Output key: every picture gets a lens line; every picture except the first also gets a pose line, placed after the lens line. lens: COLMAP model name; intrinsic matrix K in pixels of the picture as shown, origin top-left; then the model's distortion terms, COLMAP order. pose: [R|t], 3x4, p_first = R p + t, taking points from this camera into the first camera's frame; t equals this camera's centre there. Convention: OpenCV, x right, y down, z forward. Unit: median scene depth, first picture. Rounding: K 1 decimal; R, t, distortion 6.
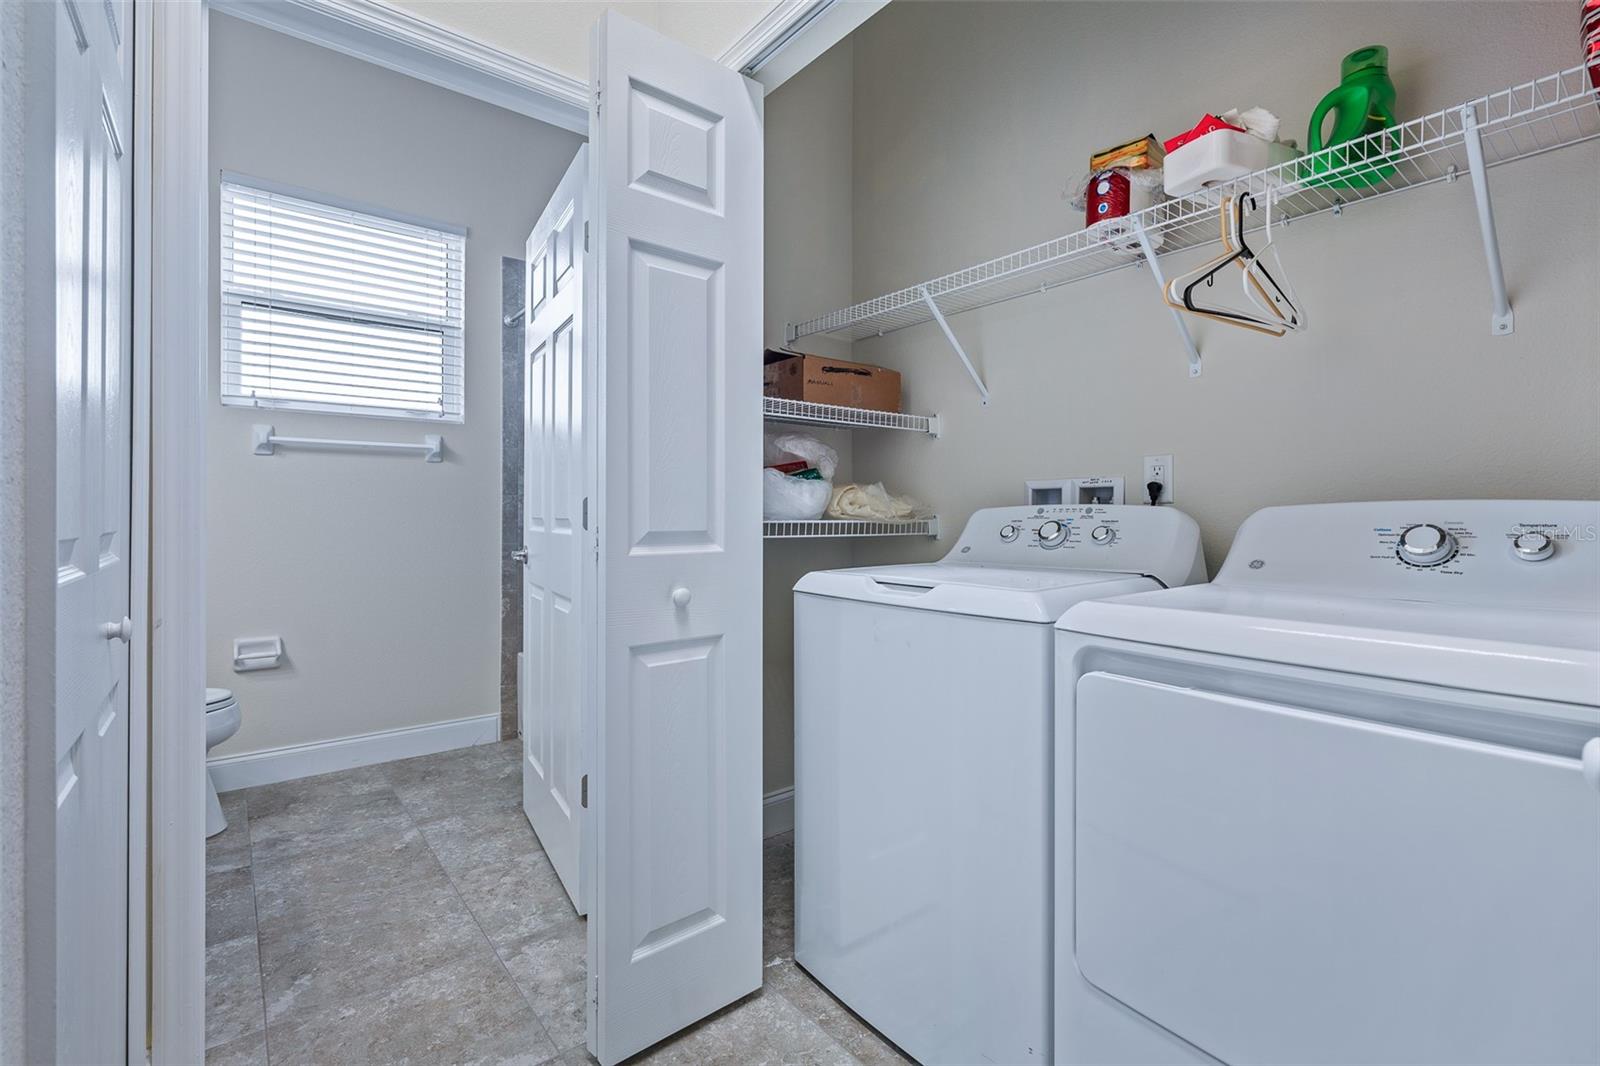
lens RADIAL K [[728.5, 0, 800.9], [0, 728.5, 519.3], [0, 0, 1]] dist [-0.000936, 0.000348]
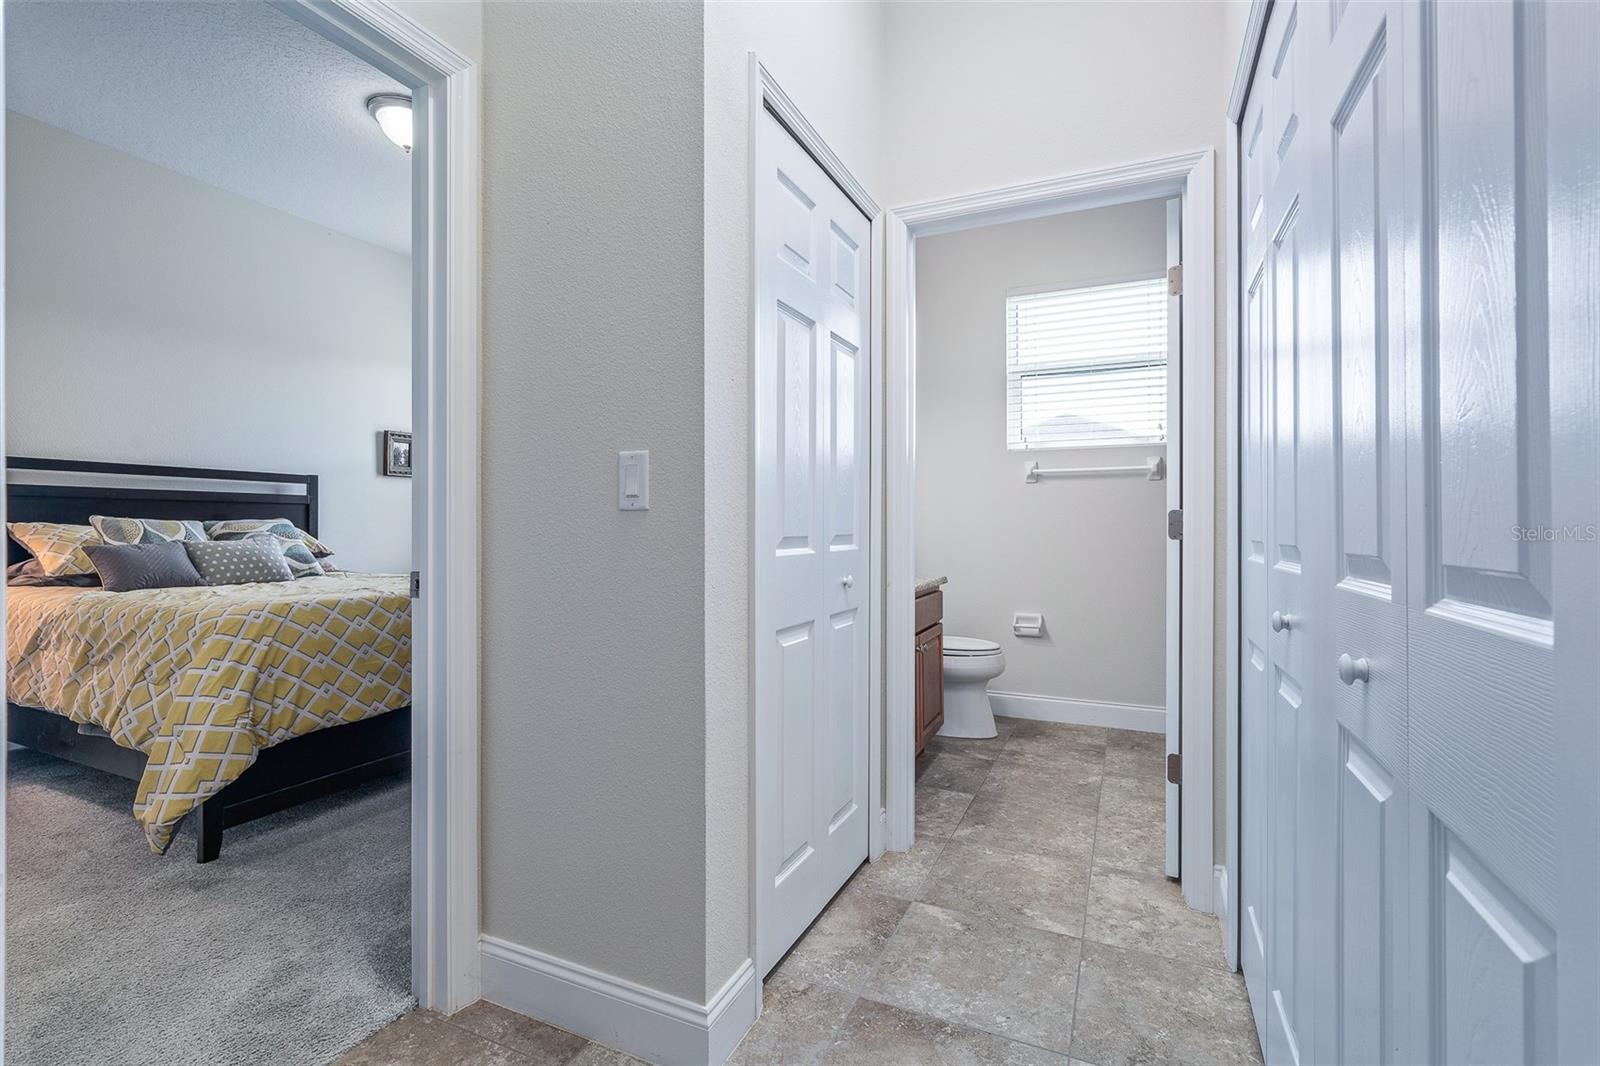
lens RADIAL K [[728.5, 0, 795.4], [0, 728.5, 527.4], [0, 0, 1]] dist [-0.000936, 0.000348]
pose [[0.438221, 0.000652, -0.898867, 0.385883], [-0.004390, 0.999989, -0.001415, 0.001252], [0.898856, 0.004566, 0.438219, -0.023292]]
